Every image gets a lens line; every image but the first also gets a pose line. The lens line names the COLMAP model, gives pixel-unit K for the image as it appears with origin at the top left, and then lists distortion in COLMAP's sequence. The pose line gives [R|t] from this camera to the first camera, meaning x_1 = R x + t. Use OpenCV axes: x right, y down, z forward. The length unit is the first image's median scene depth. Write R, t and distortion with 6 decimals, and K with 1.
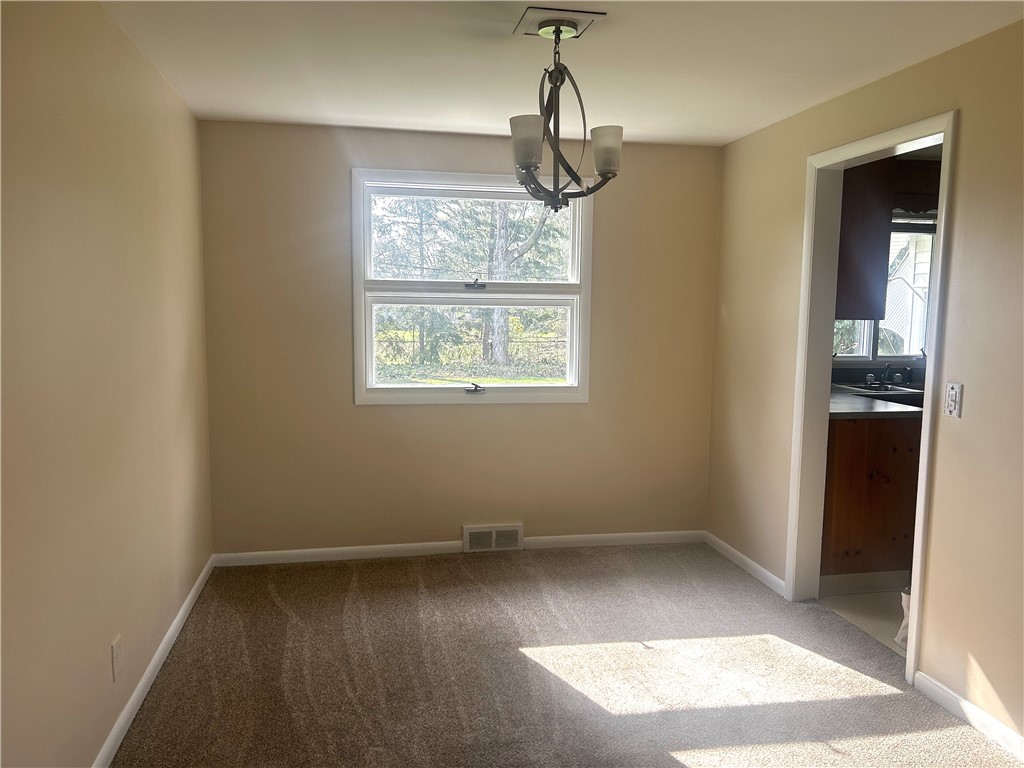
lens RADIAL K [[771.2, 0, 512.8], [0, 771.2, 383.5], [0, 0, 1]] dist [0.007627, -0.004212]
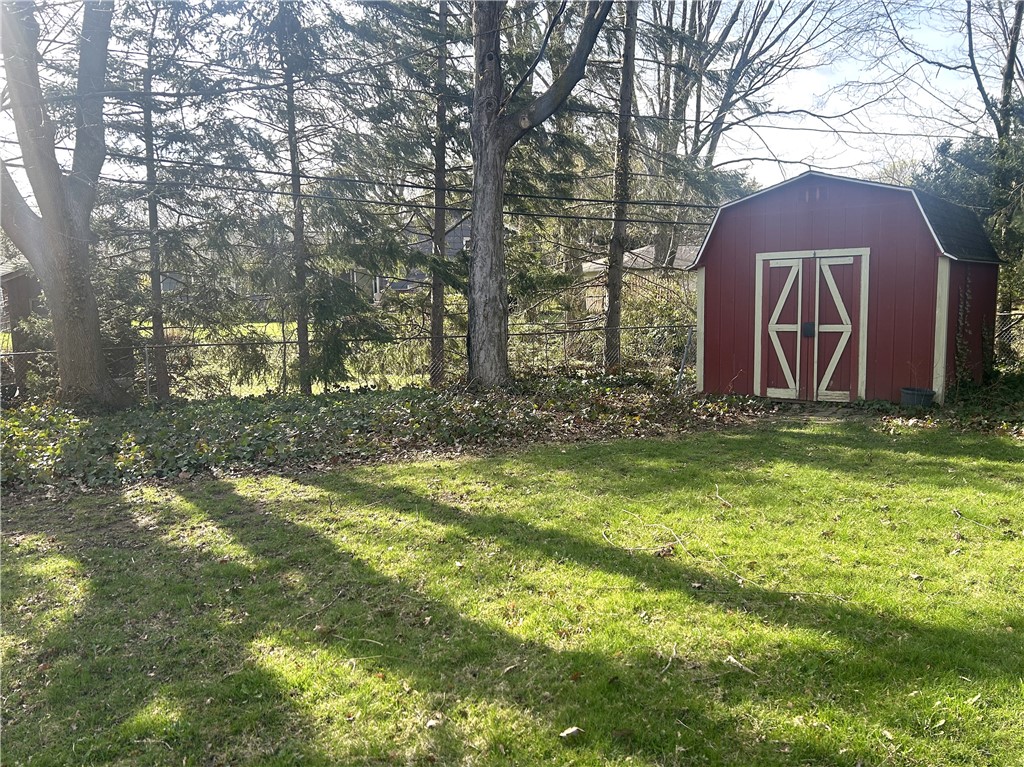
lens RADIAL K [[771.2, 0, 510.5], [0, 771.2, 384.4], [0, 0, 1]] dist [0.007627, -0.004212]
pose [[0.988861, -0.017742, 0.147778, -0.059789], [0.025358, 0.998437, -0.049813, 0.001765], [-0.146663, 0.053006, 0.987765, 0.491928]]
